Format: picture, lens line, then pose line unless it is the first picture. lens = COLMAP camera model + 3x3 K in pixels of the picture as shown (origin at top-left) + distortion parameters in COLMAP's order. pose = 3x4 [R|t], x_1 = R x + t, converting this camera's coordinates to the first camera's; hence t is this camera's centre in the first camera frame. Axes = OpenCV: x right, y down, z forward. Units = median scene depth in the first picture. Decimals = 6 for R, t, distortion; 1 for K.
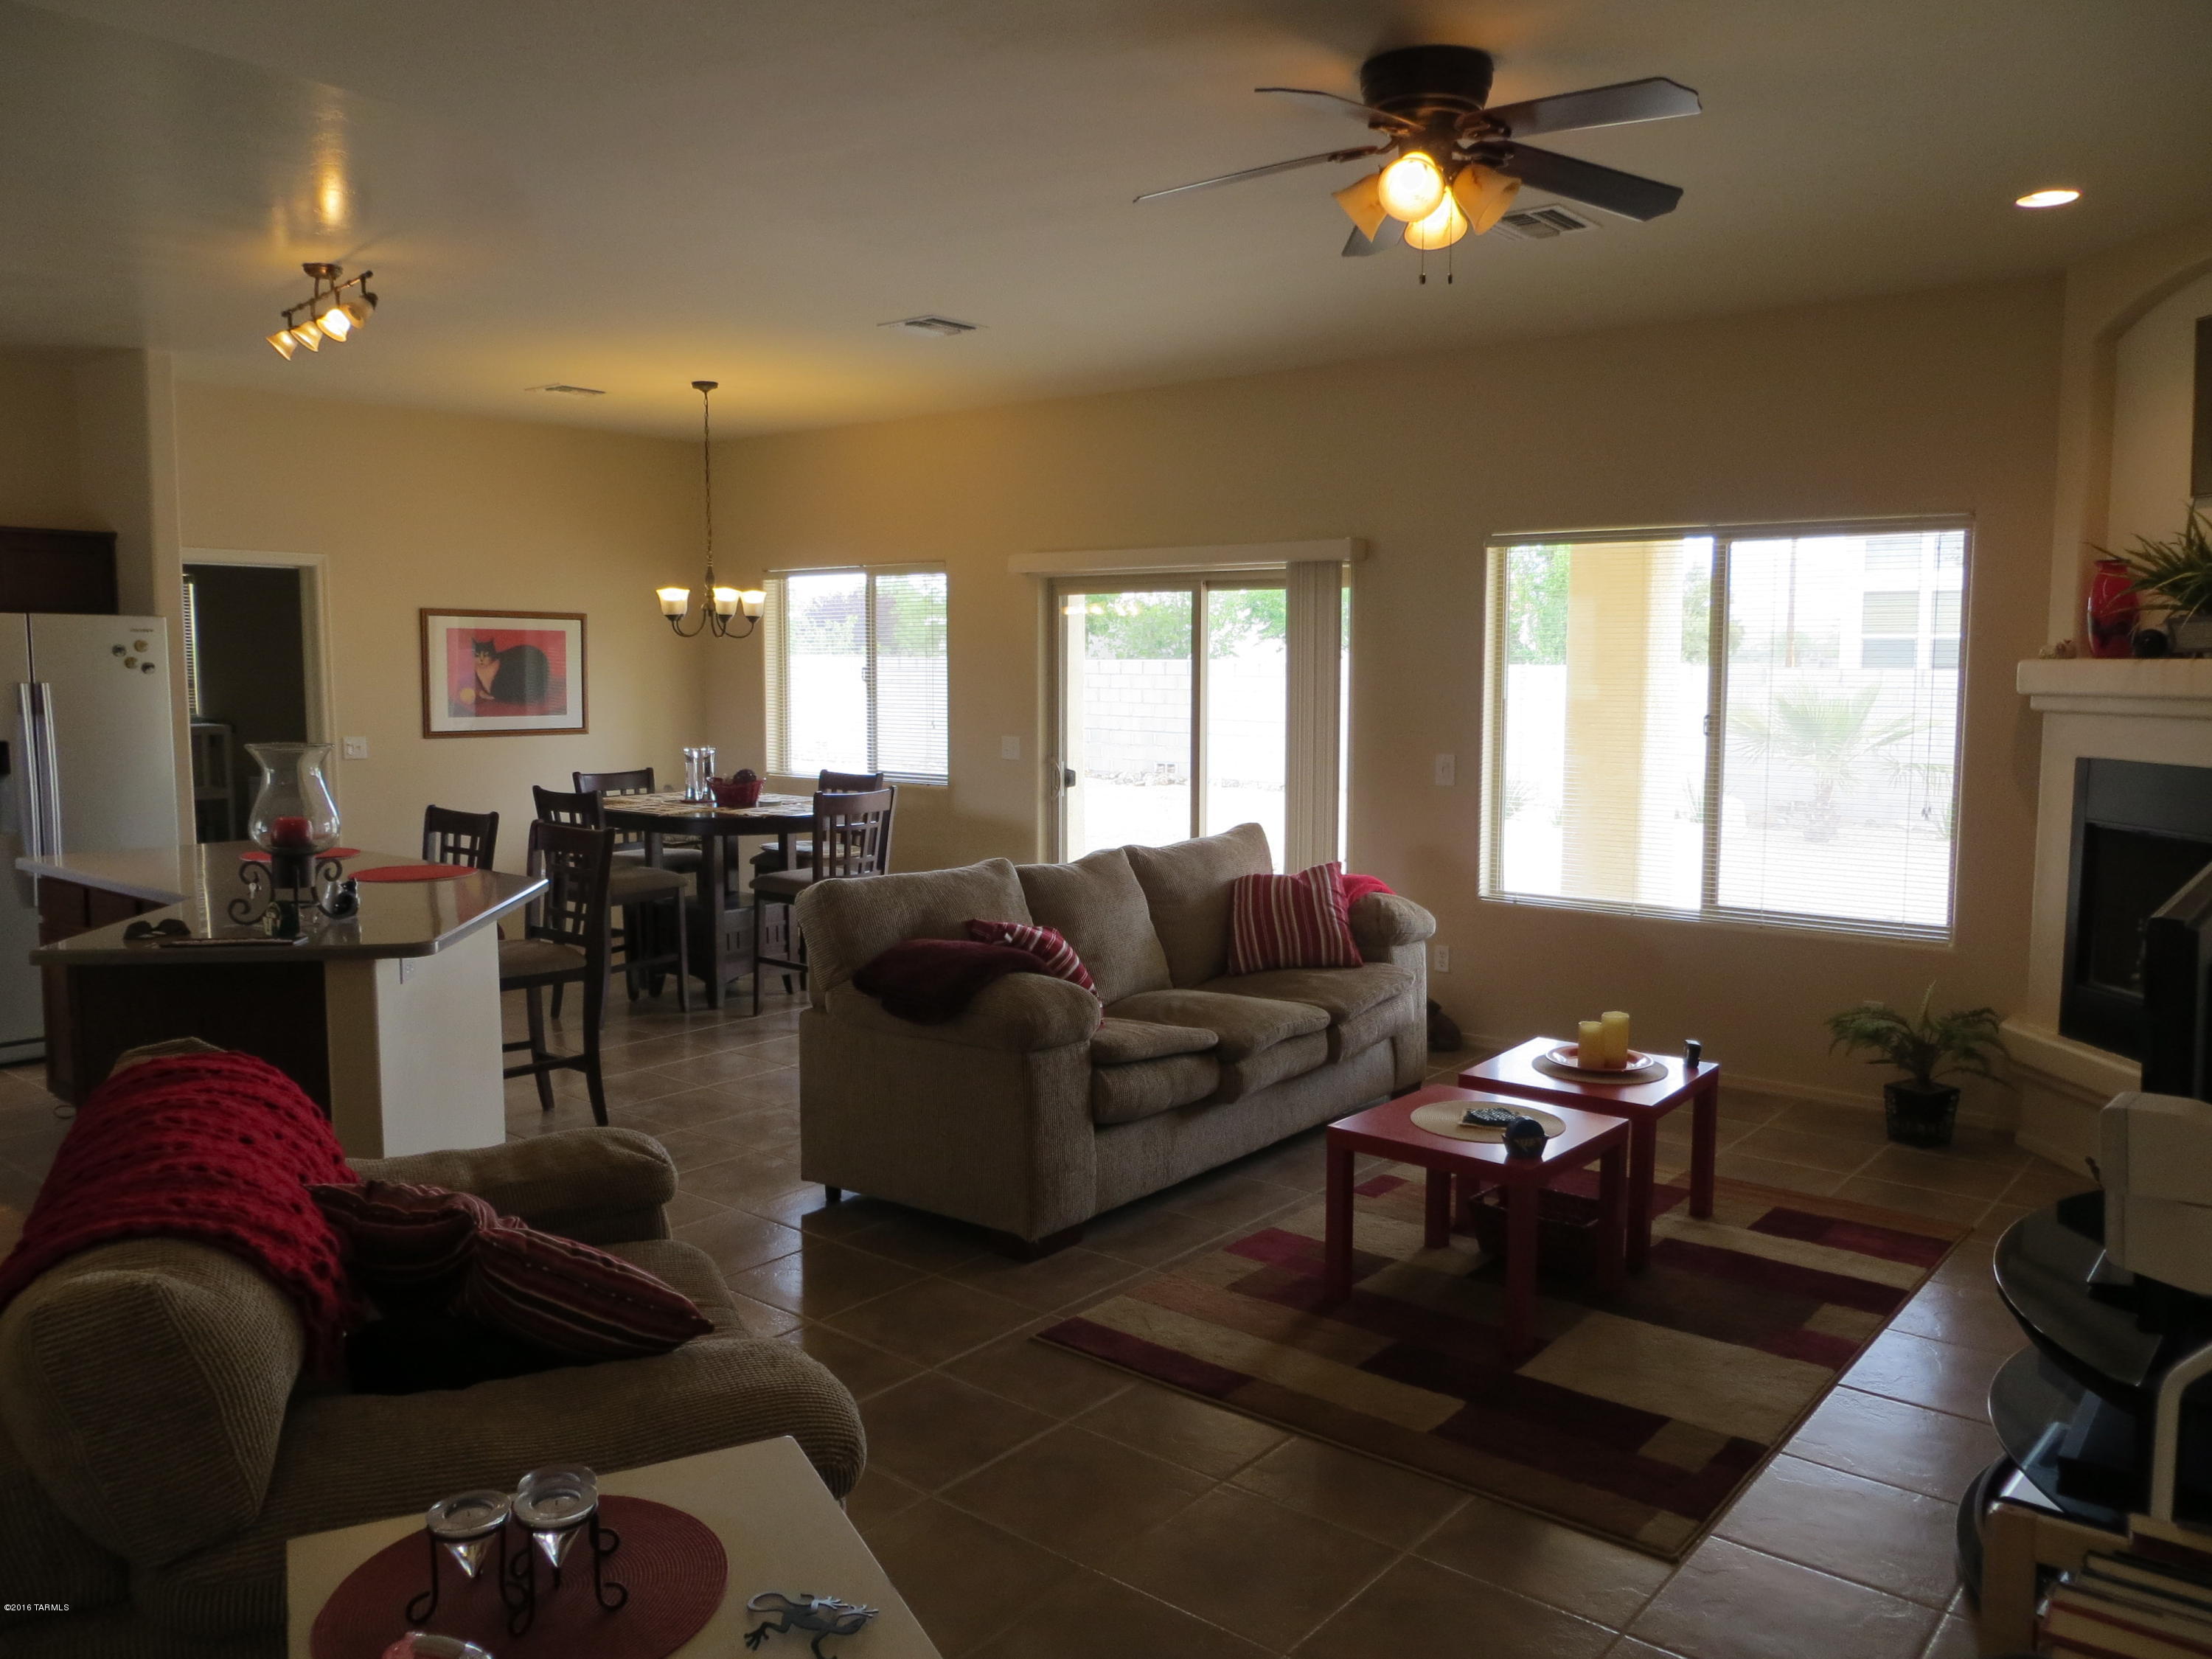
lens RADIAL K [[1666.4, 0, 1106.0], [0, 1666.4, 829.5], [0, 0, 1]] dist [-0.004590, -0.002021]
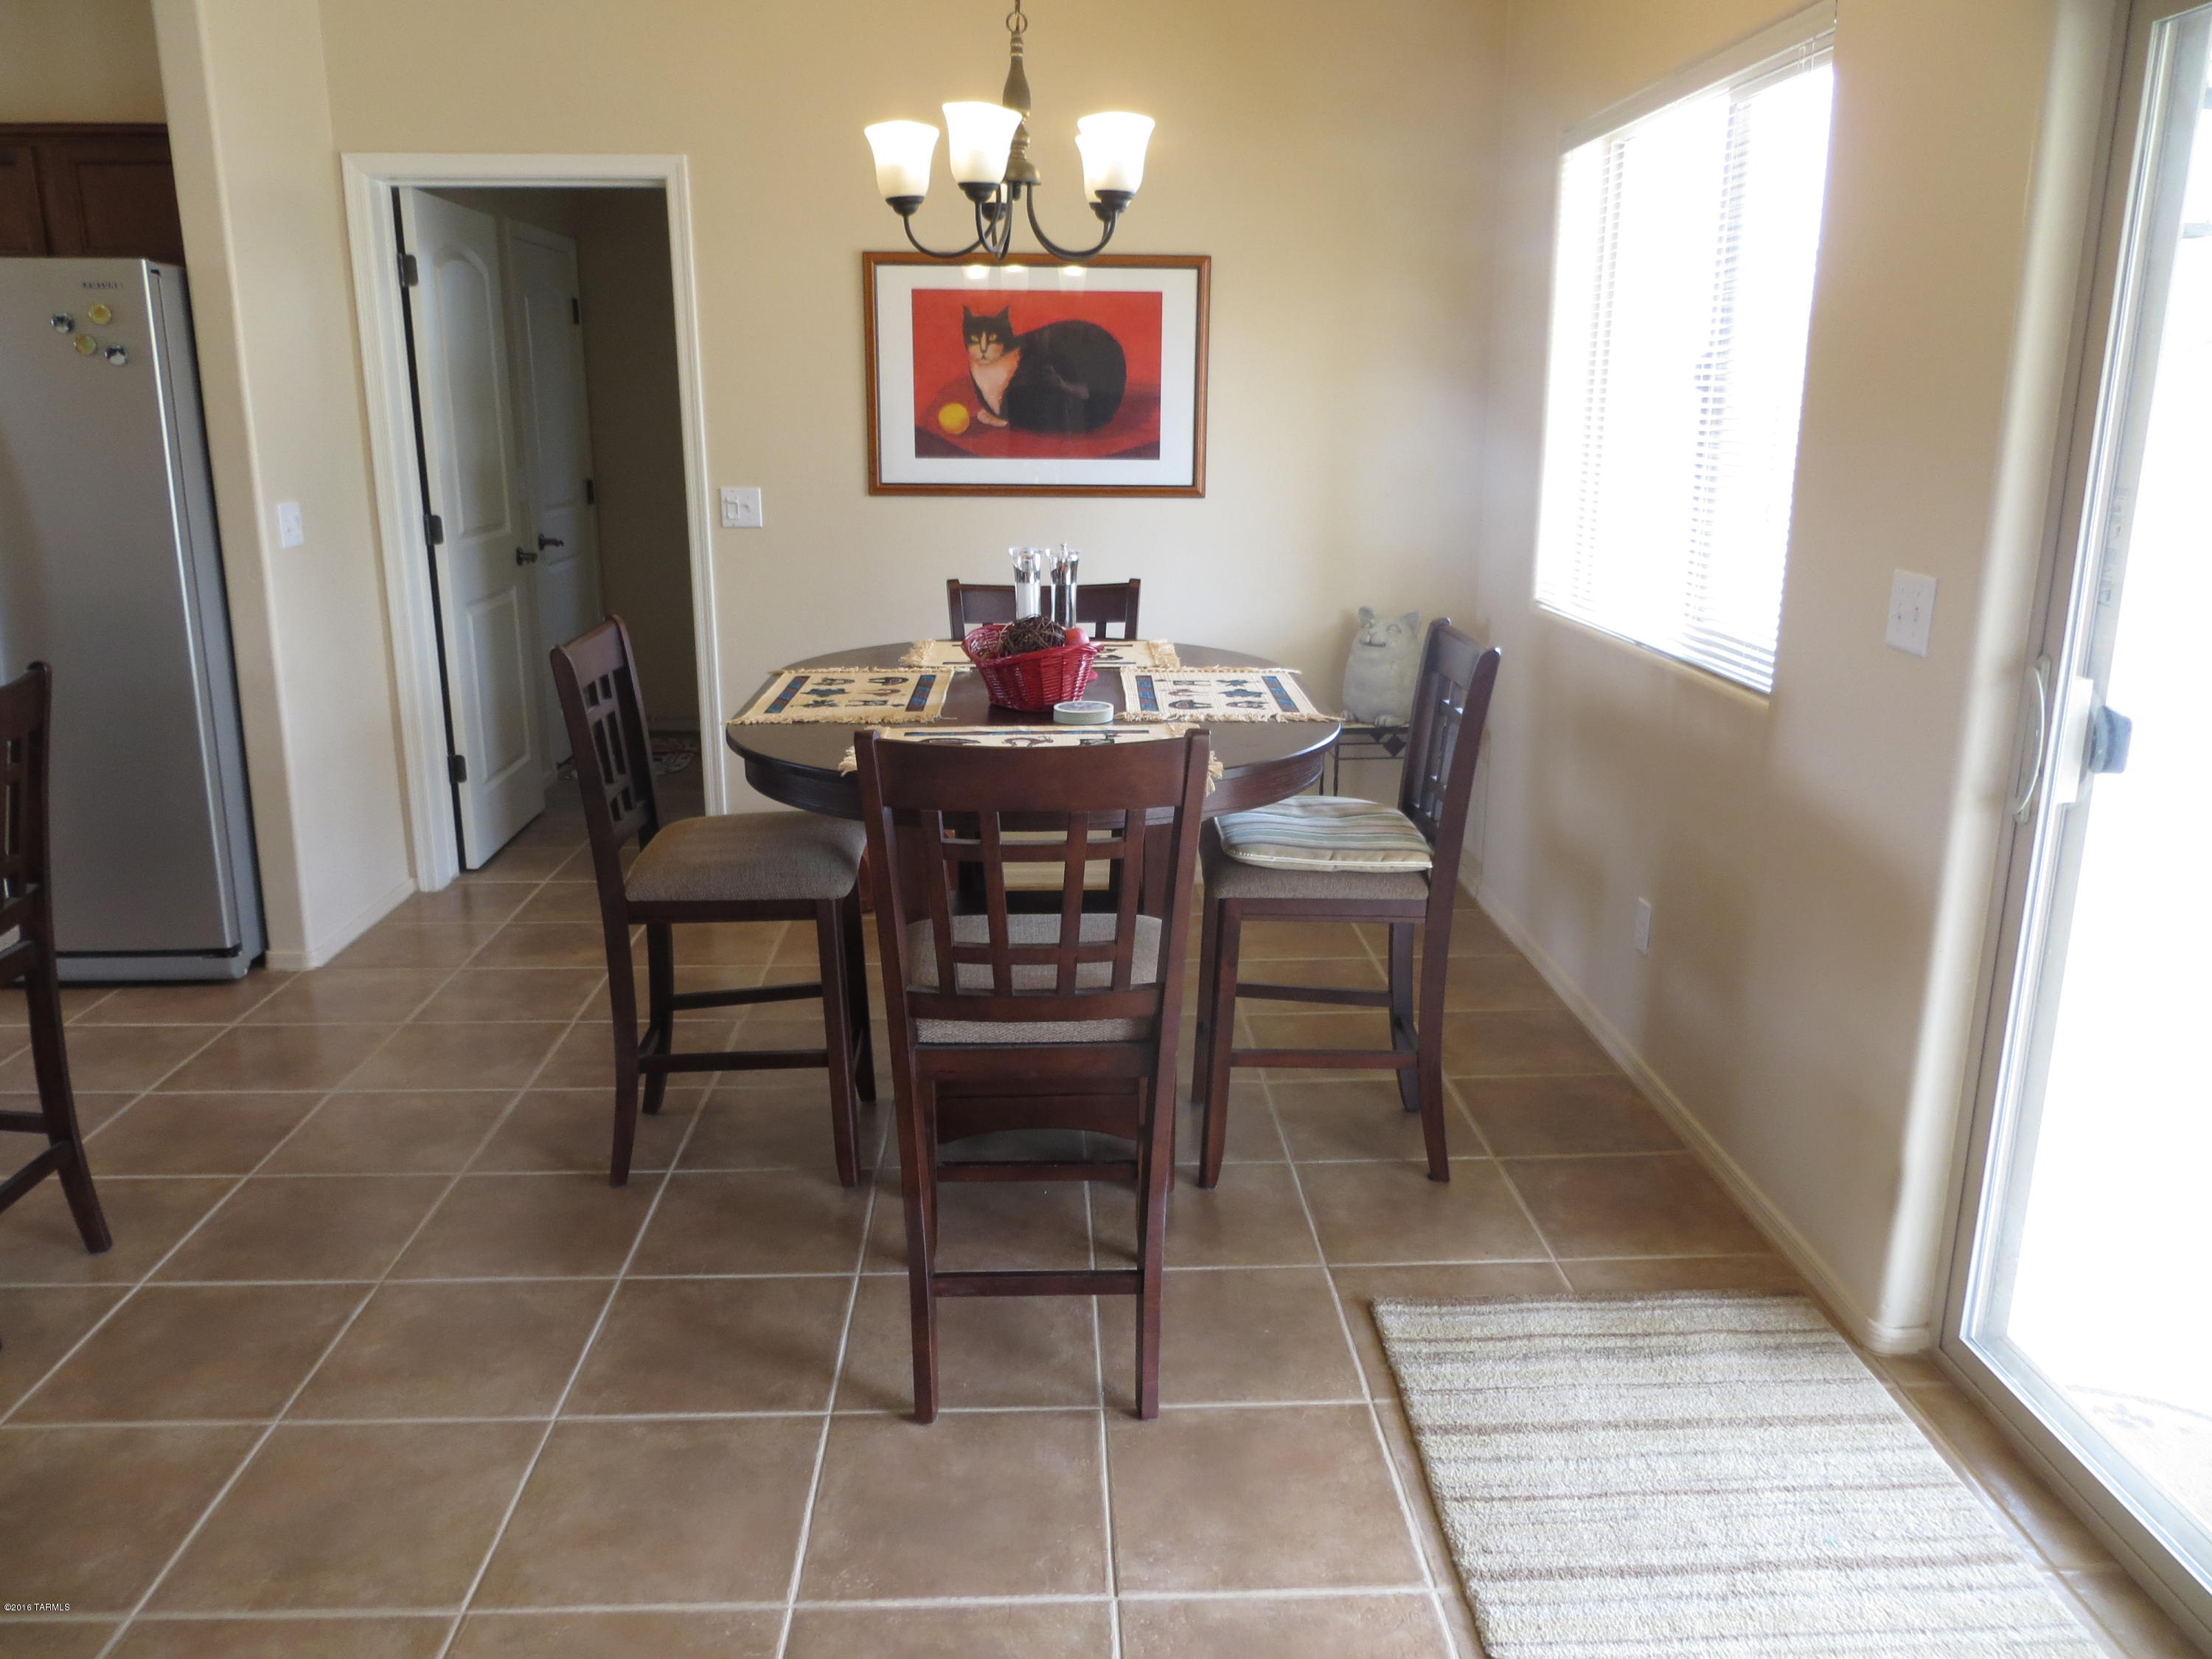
lens RADIAL K [[1666.4, 0, 1106.0], [0, 1666.4, 829.5], [0, 0, 1]] dist [-0.004590, -0.002021]
pose [[0.660590, 0.188685, -0.726649, 0.070802], [-0.075528, 0.979694, 0.185730, -0.054190], [0.746938, -0.067809, 0.661427, 0.676388]]
